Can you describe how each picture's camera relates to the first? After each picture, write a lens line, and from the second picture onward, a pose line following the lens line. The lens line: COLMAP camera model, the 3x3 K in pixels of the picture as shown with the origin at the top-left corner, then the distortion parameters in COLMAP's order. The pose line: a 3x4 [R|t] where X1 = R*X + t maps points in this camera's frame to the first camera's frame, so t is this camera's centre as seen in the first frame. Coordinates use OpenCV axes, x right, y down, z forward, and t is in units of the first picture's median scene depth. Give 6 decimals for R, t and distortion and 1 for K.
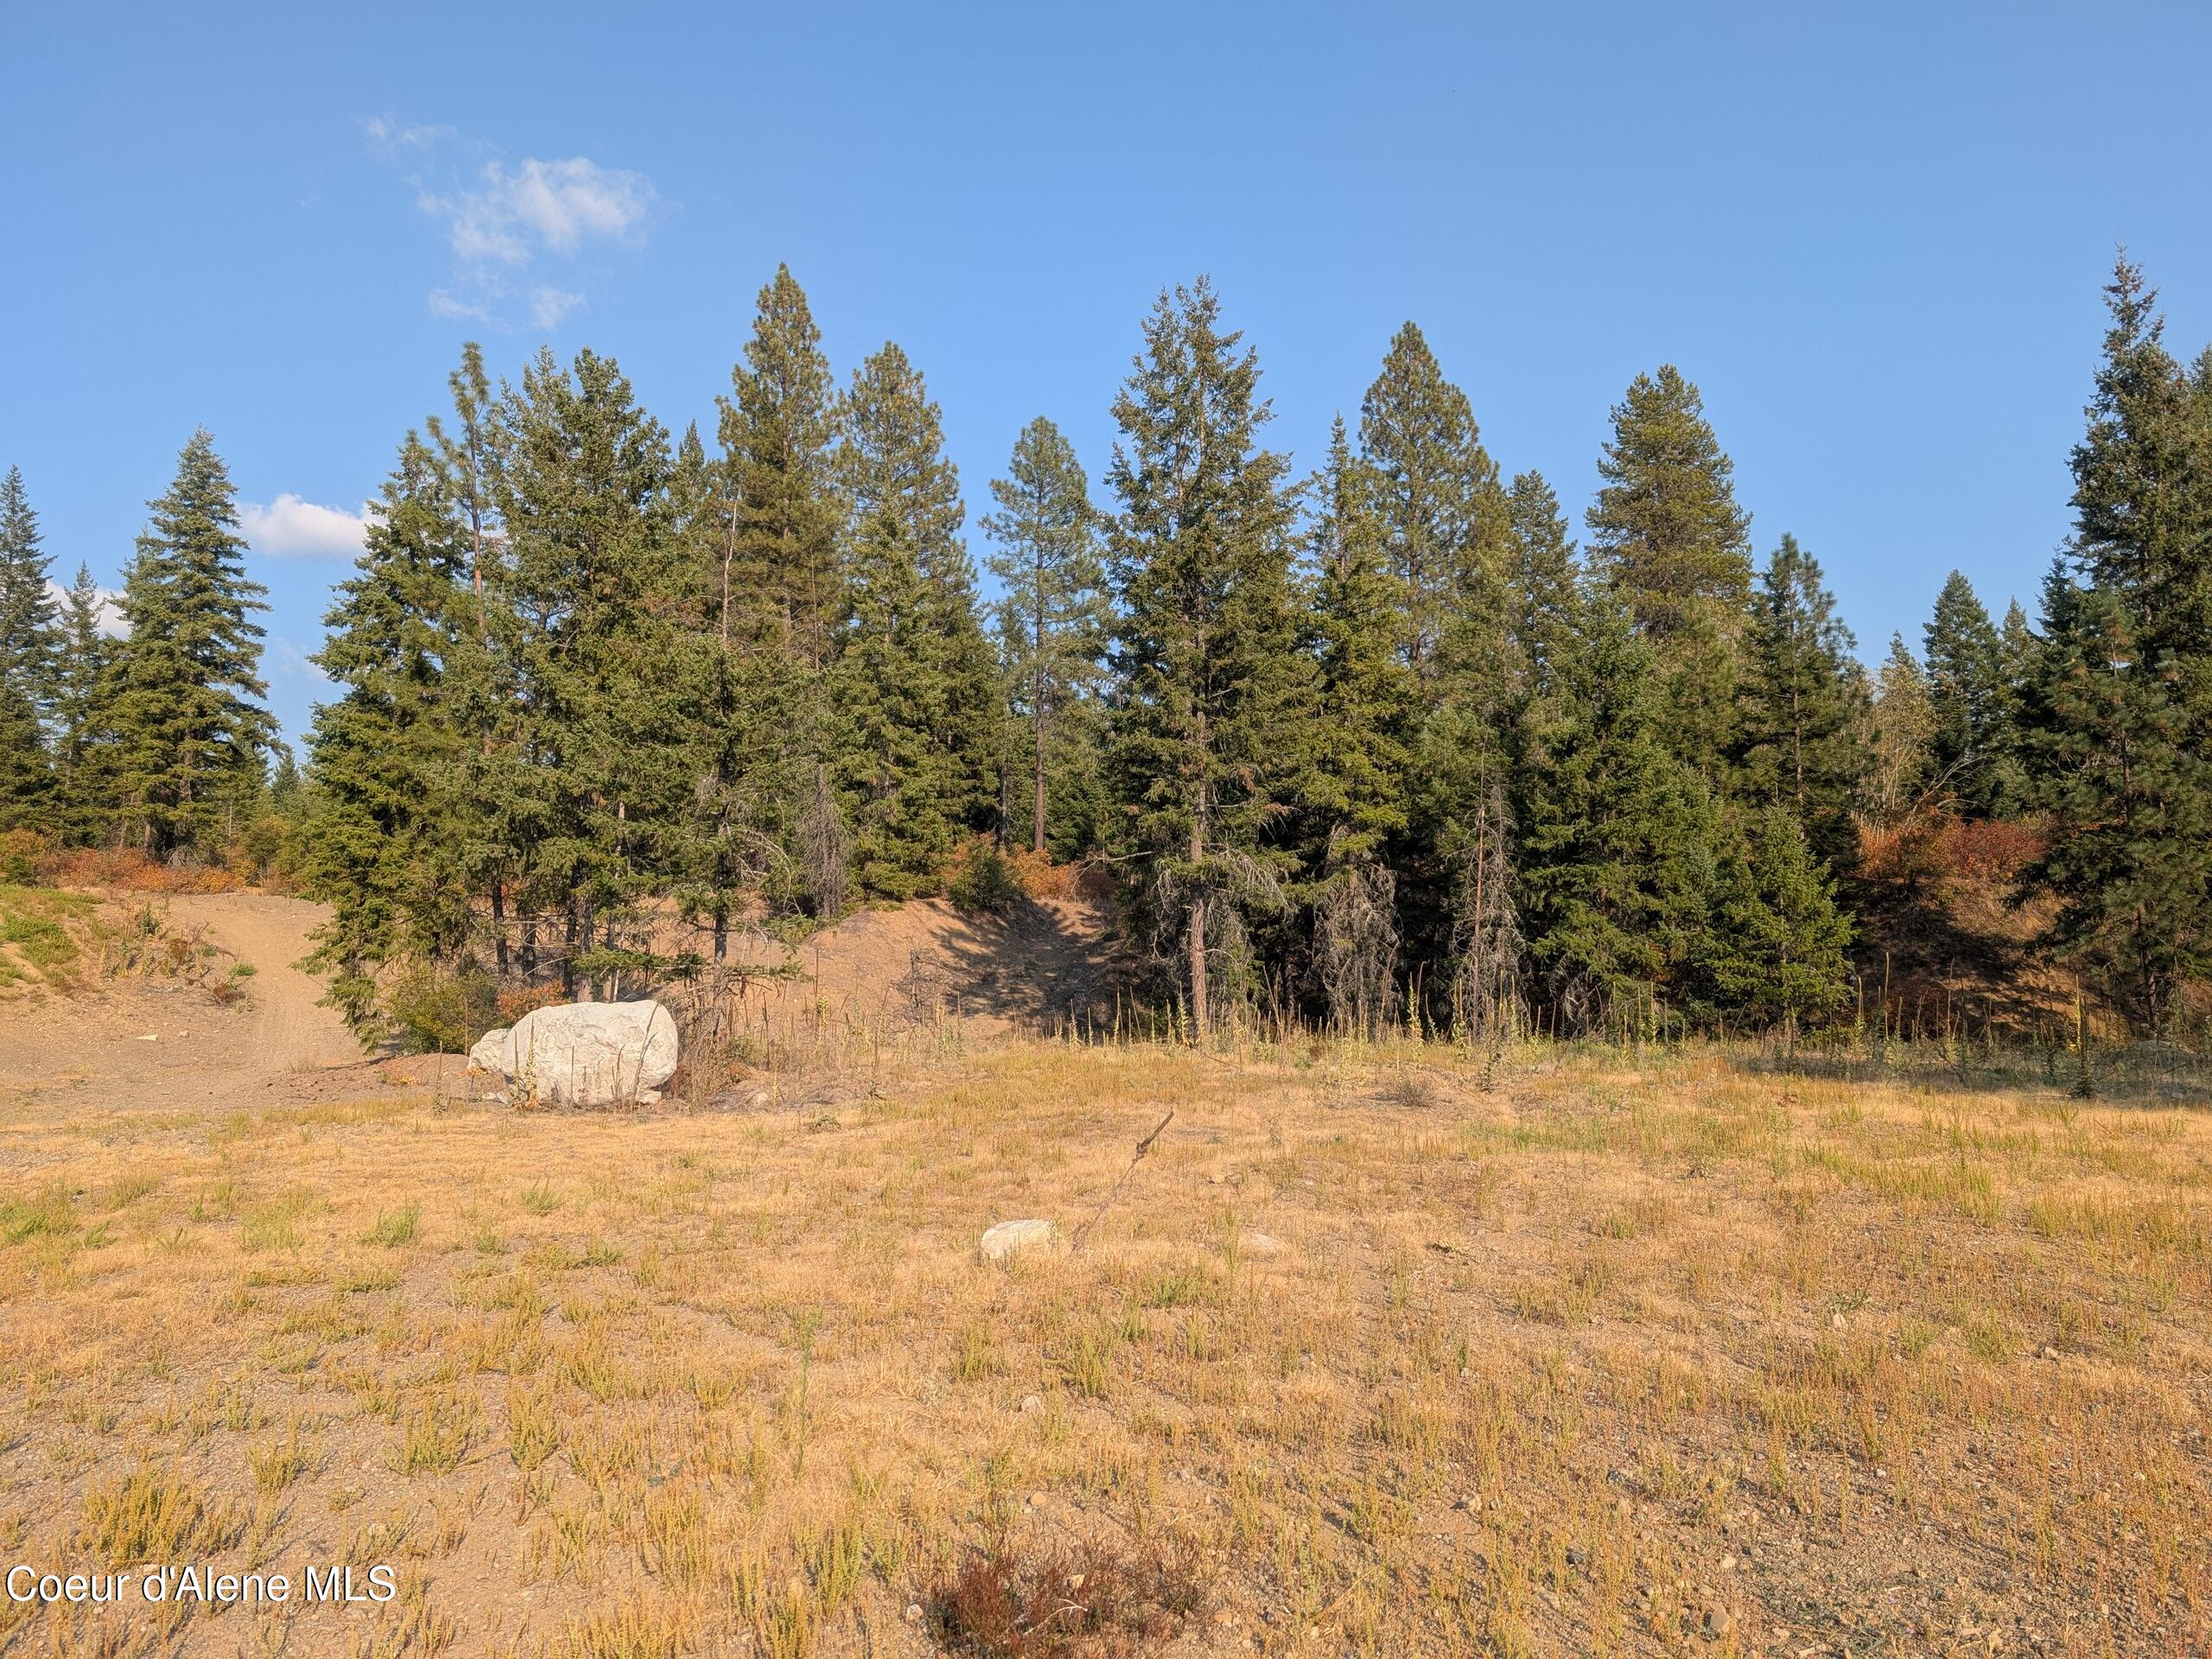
lens RADIAL K [[1562.8, 0, 1123.7], [0, 1562.8, 859.9], [0, 0, 1]] dist [-0.003744, -0.004963]
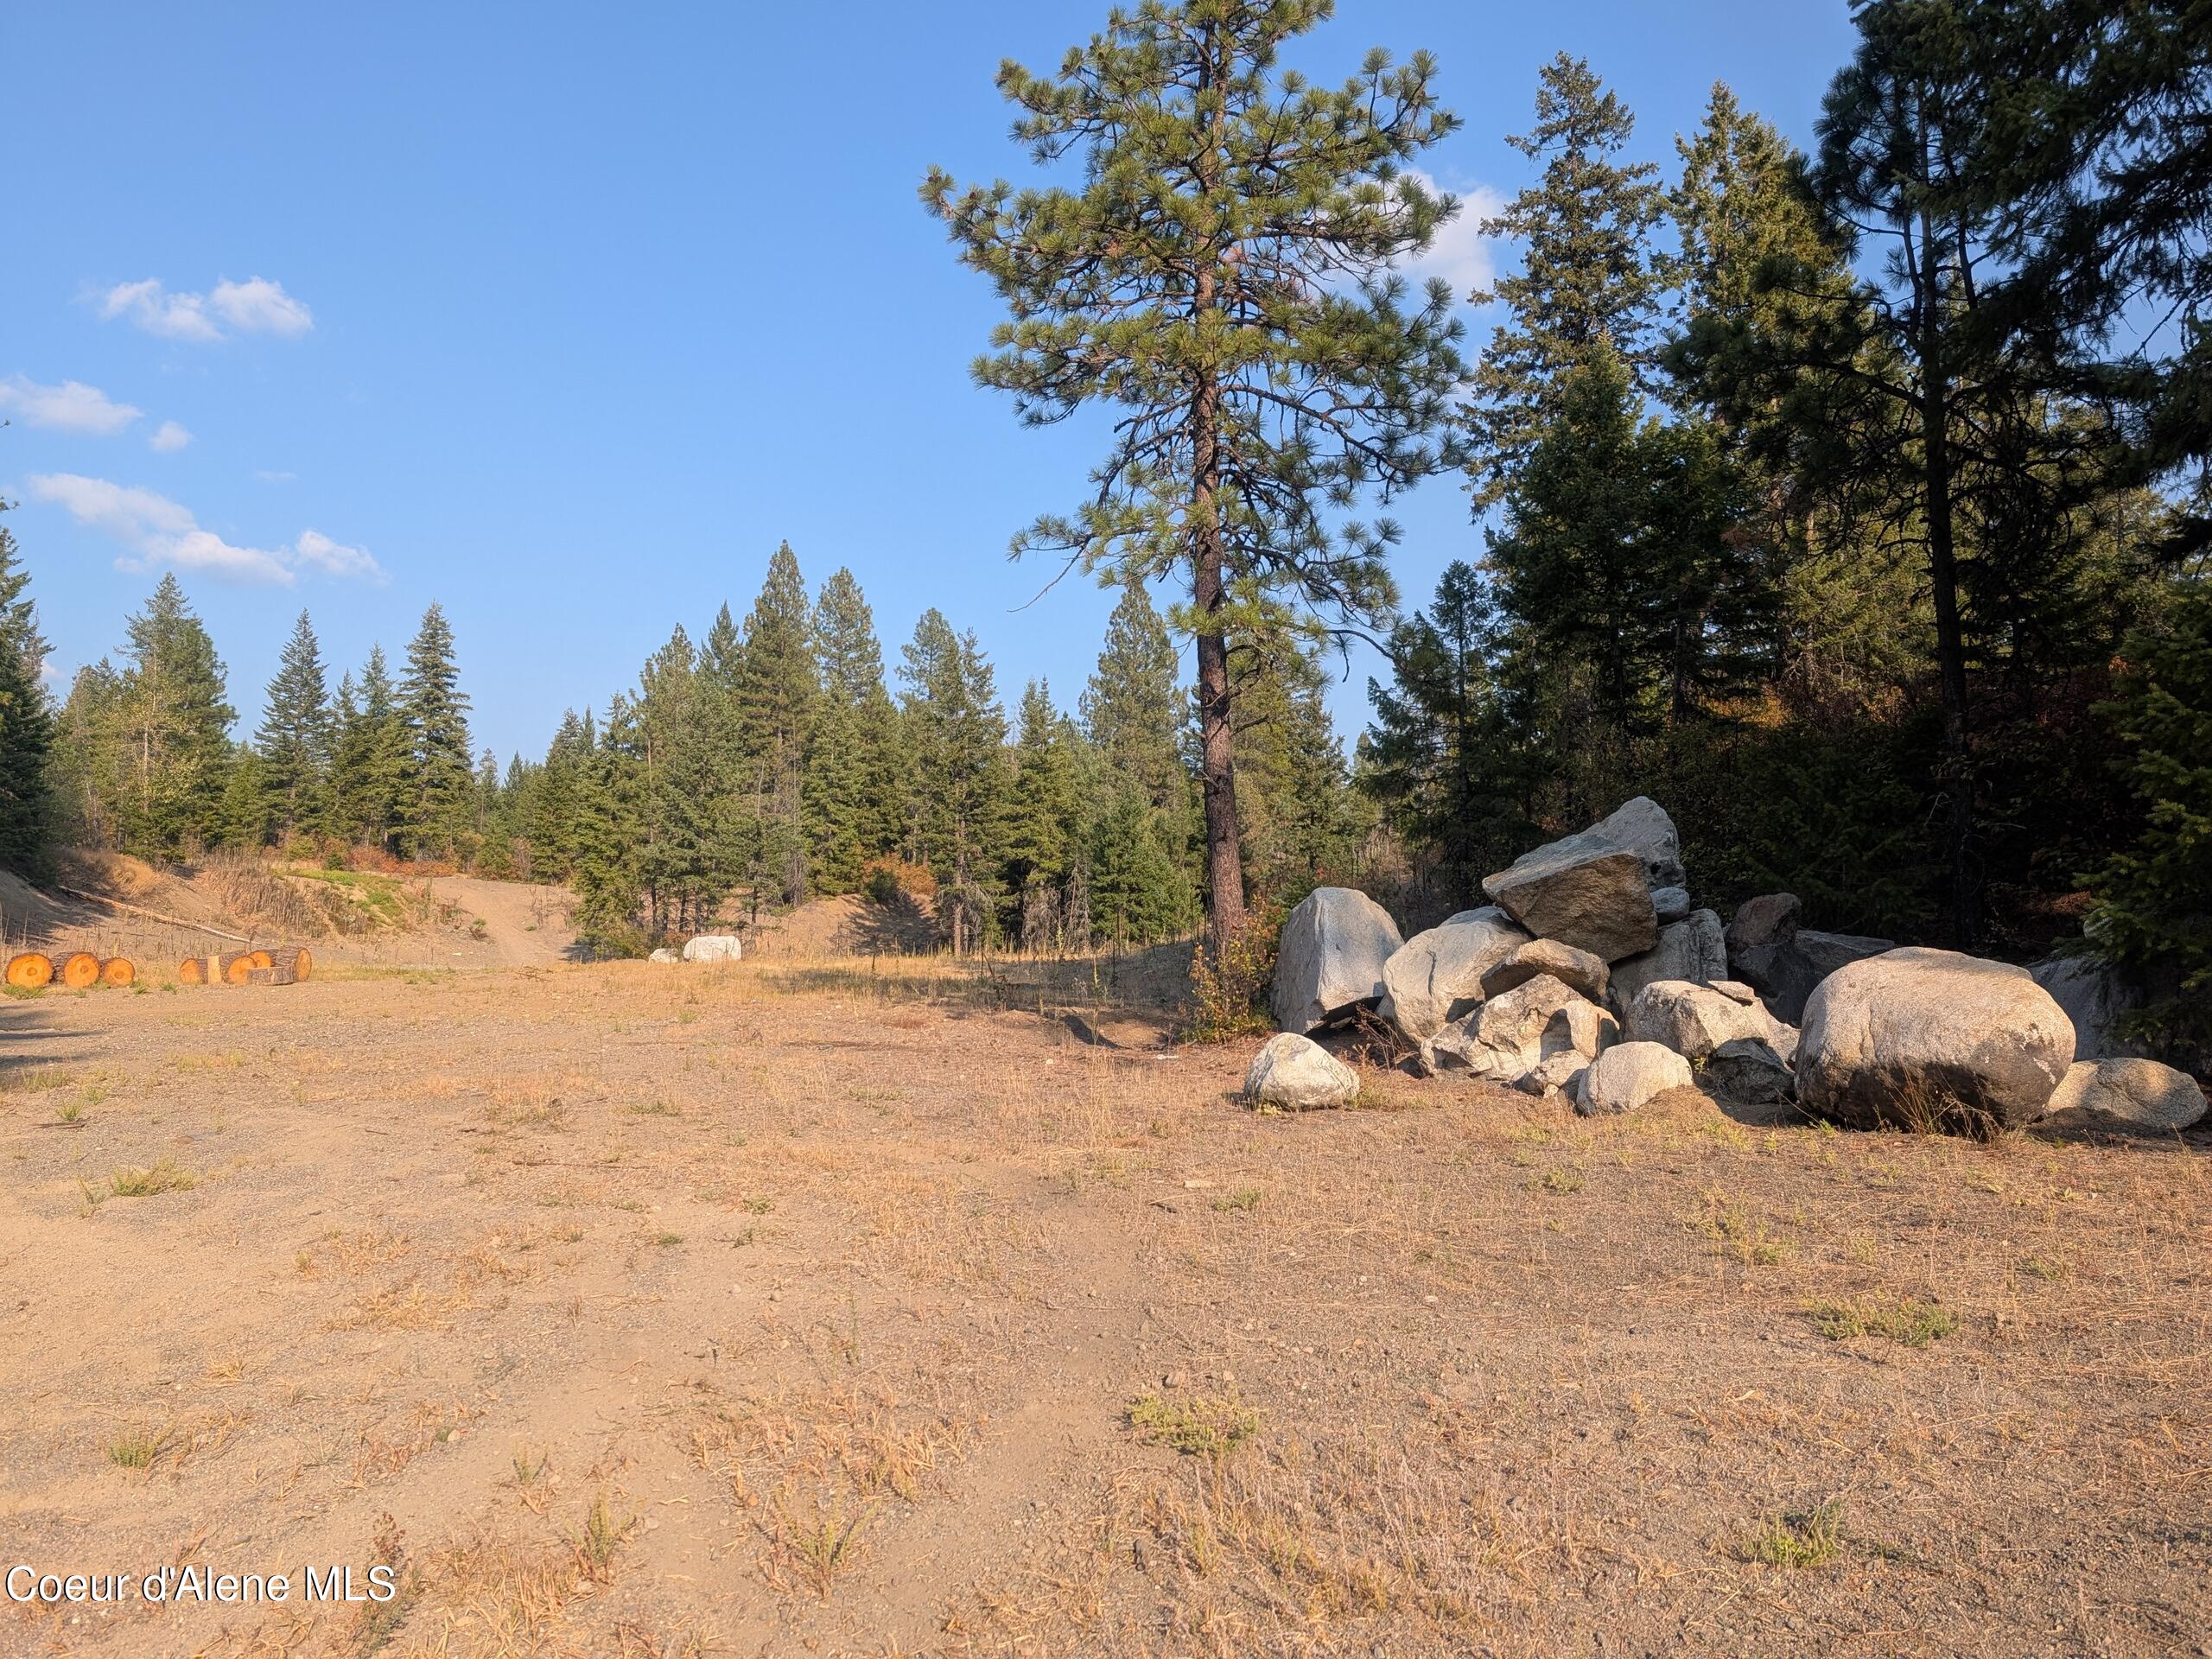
lens RADIAL K [[1520.6, 0, 1106.0], [0, 1520.6, 829.5], [0, 0, 1]] dist [0.002266, -0.001737]
pose [[0.999594, 0.028117, 0.004681, 0.216808], [-0.028086, 0.999584, -0.006615, -0.062655], [-0.004865, 0.006481, 0.999967, -1.050042]]
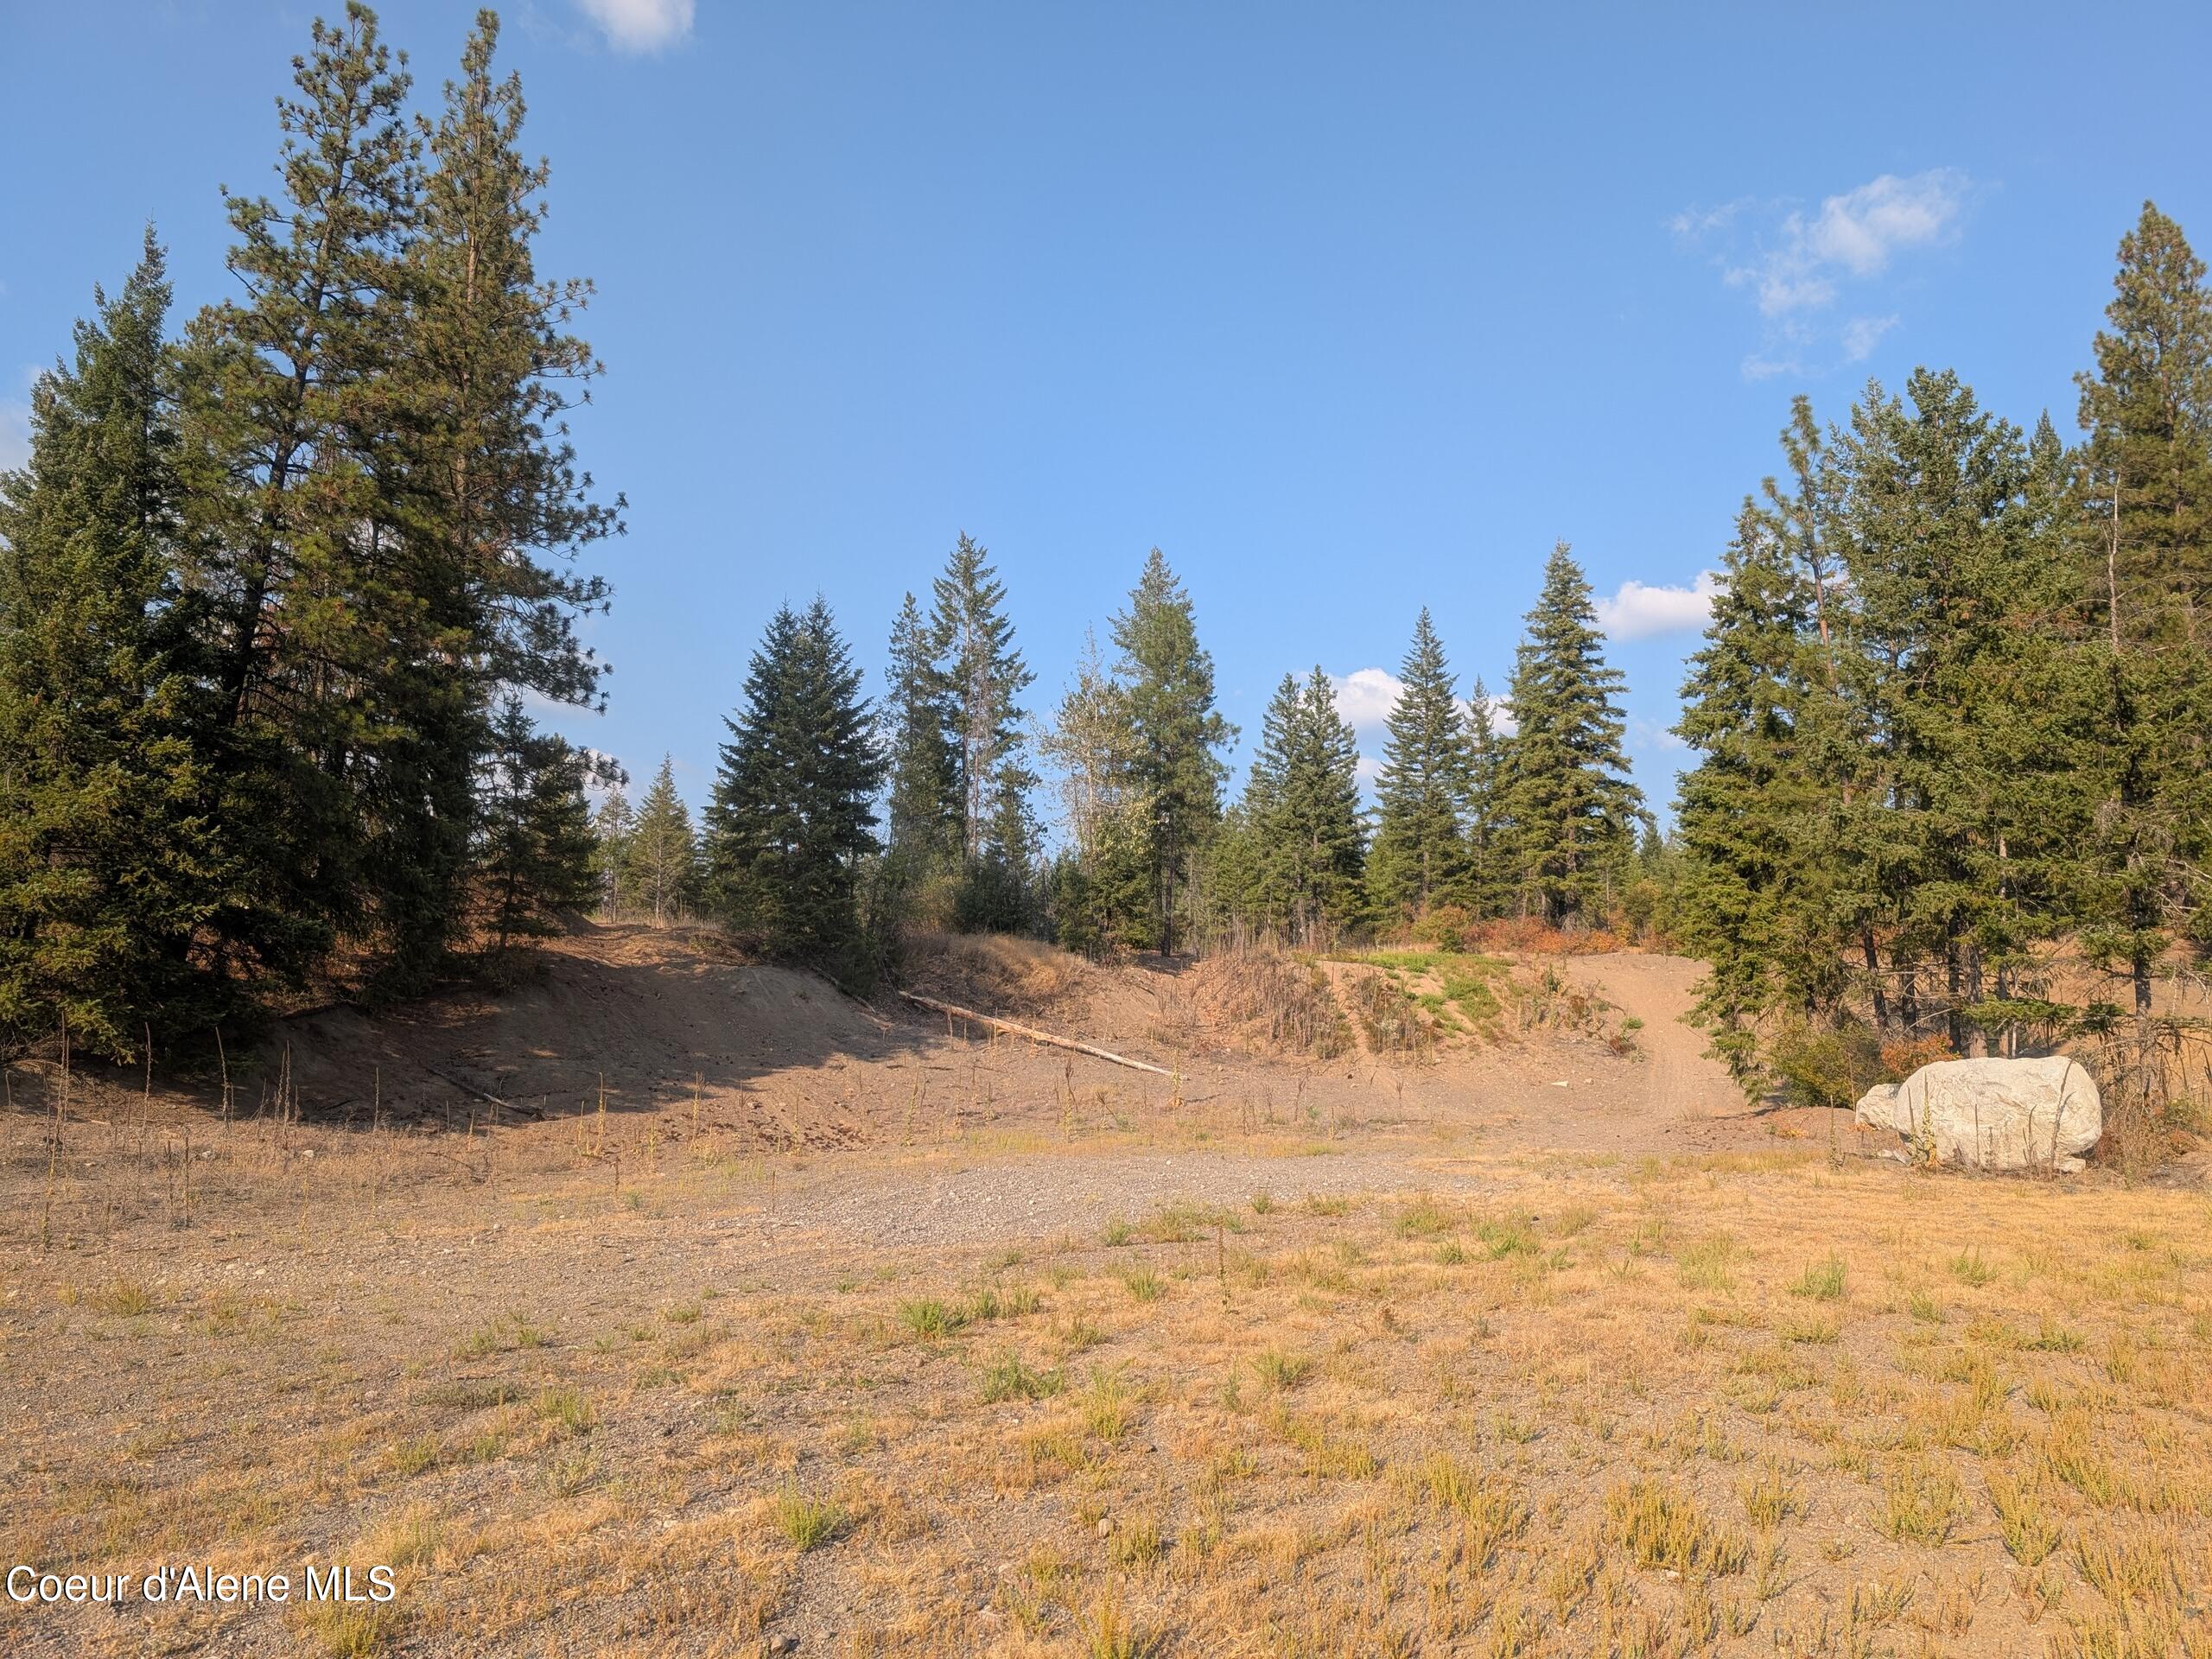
lens RADIAL K [[1562.8, 0, 1123.7], [0, 1562.8, 859.9], [0, 0, 1]] dist [-0.003744, -0.004963]
pose [[0.682330, -0.078468, -0.726821, -0.006883], [0.054438, 0.996916, -0.056521, -0.000969], [0.729015, -0.001001, 0.684497, -0.005157]]
